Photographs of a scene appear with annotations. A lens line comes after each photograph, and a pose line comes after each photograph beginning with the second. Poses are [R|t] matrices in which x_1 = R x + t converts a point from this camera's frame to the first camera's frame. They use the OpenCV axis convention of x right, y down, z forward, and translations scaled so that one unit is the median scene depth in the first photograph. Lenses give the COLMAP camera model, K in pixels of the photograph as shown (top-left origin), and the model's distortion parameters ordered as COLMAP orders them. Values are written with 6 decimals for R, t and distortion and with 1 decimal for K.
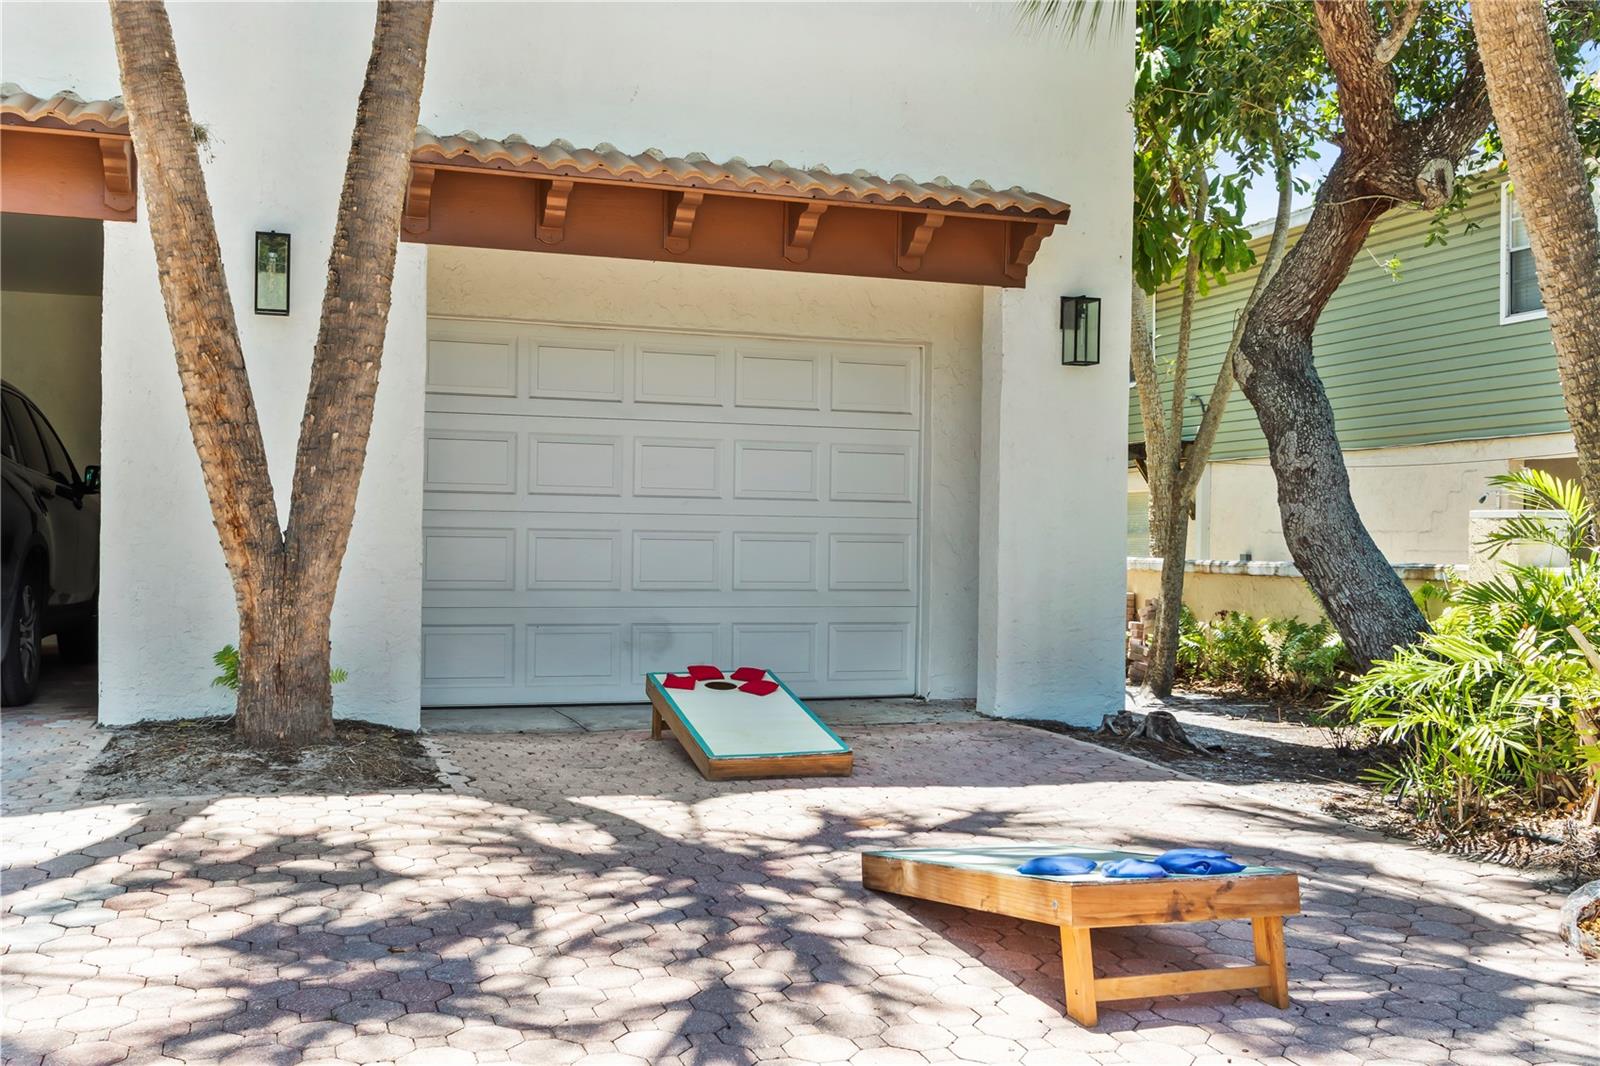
lens RADIAL K [[1586.3, 0, 800.0], [0, 1586.3, 533.0], [0, 0, 1]] dist [-0.005143, -0.004450]
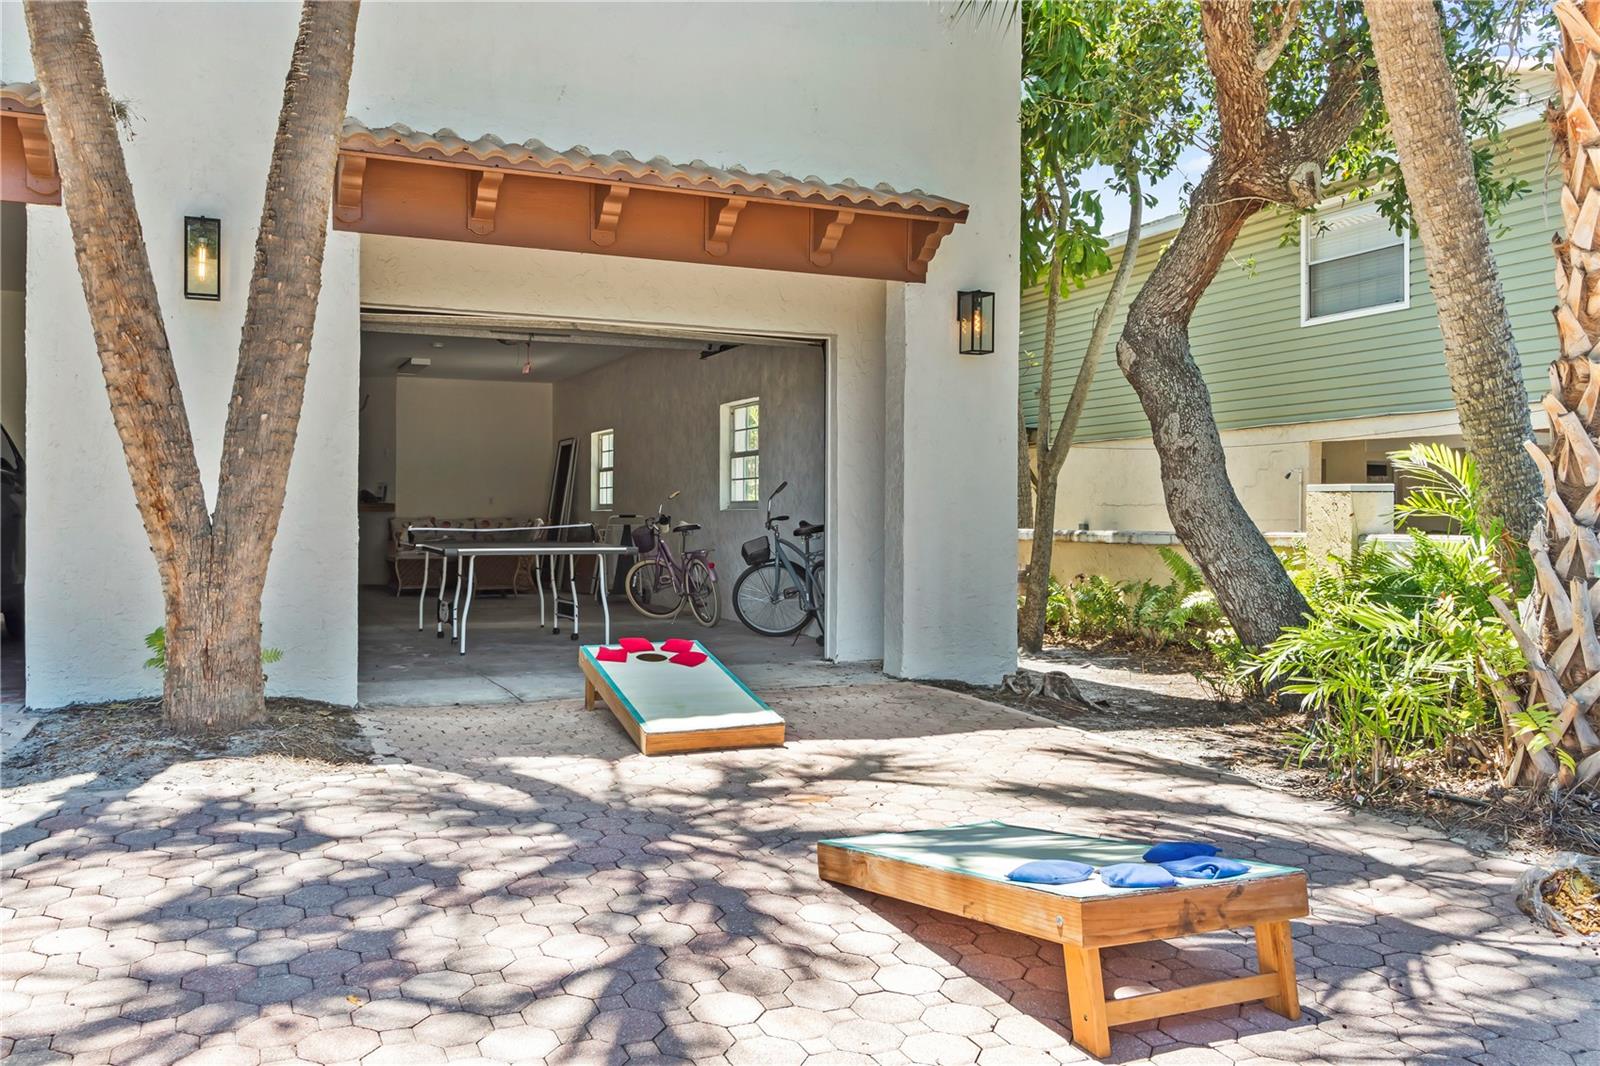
lens RADIAL K [[1309.2, 0, 799.9], [0, 1309.2, 511.7], [0, 0, 1]] dist [0.001691, -0.005630]
pose [[0.996495, -0.008791, 0.083194, -0.025257], [0.008551, 0.999958, 0.003240, -0.001710], [-0.083219, -0.002517, 0.996528, 0.142413]]
